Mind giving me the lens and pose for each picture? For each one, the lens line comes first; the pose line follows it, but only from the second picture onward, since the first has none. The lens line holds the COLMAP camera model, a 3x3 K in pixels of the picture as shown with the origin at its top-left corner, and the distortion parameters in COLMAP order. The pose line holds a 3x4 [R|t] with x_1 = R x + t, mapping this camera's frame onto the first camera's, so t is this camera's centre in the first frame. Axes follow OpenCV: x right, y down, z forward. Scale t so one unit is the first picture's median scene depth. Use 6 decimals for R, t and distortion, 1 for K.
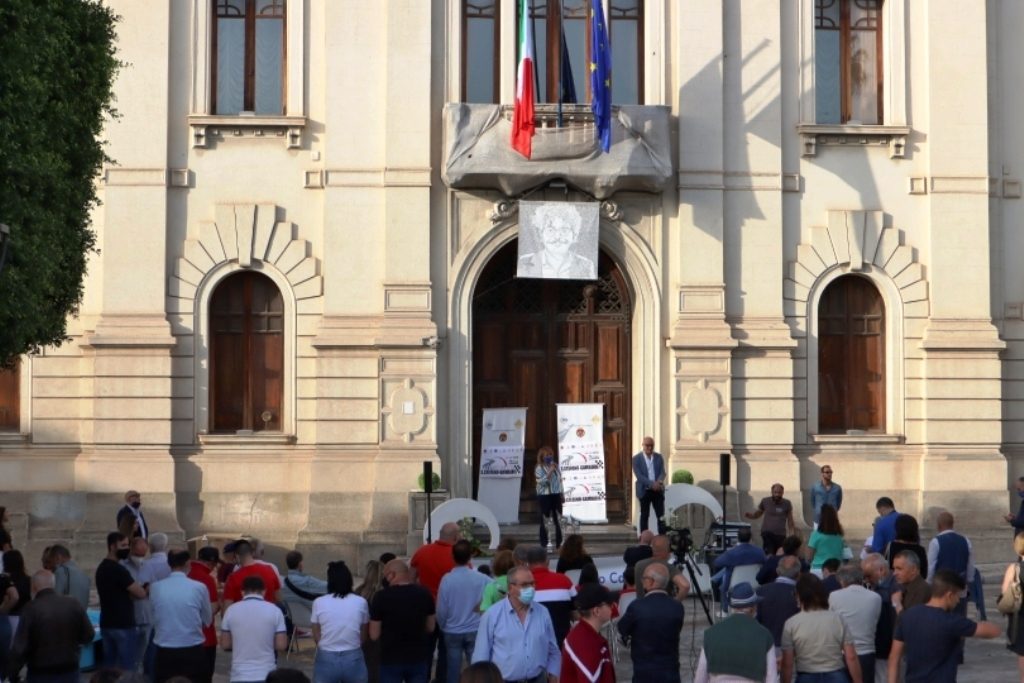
lens RADIAL K [[1975.3, 0, 505.8], [0, 1975.3, 345.5], [0, 0, 1]] dist [-0.071526, 0.000000]
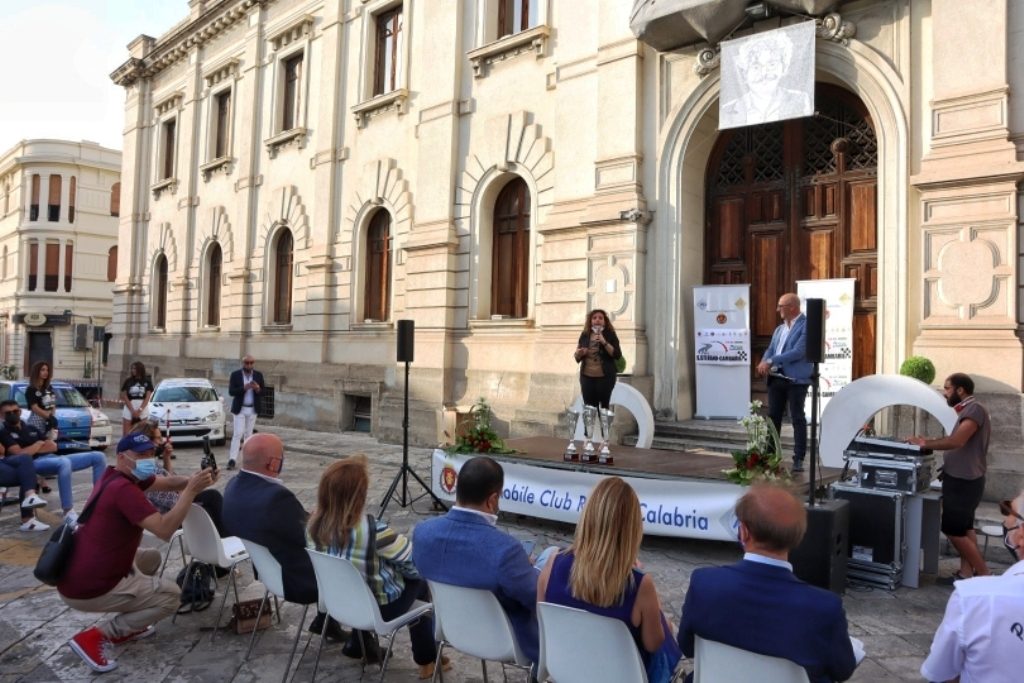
lens RADIAL K [[711.5, 0, 517.2], [0, 711.5, 343.6], [0, 0, 1]] dist [-0.118712, 0.078472]
pose [[0.704534, 0.004595, -0.709655, 0.159052], [-0.001868, 0.999988, 0.004620, 0.056761], [0.709668, -0.001930, 0.704534, 0.719710]]
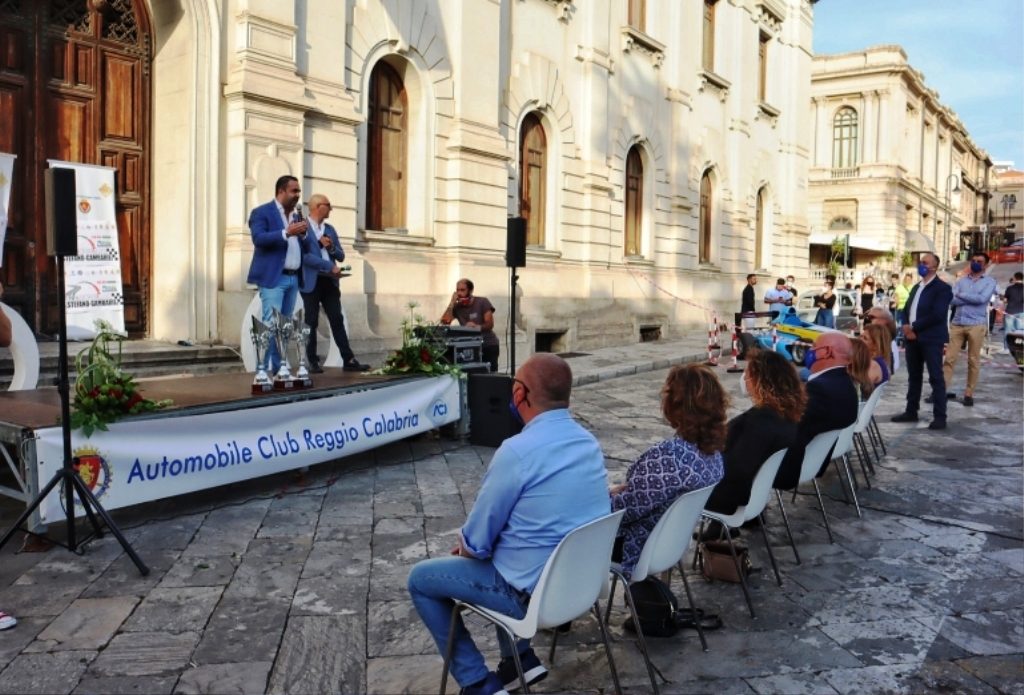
lens RADIAL K [[845.5, 0, 493.9], [0, 845.5, 350.7], [0, 0, 1]] dist [-0.100401, 0.069375]
pose [[0.655391, -0.036861, 0.754390, -0.089723], [-0.041241, 0.995572, 0.084475, 0.065448], [-0.754163, -0.086476, 0.650969, 0.720314]]
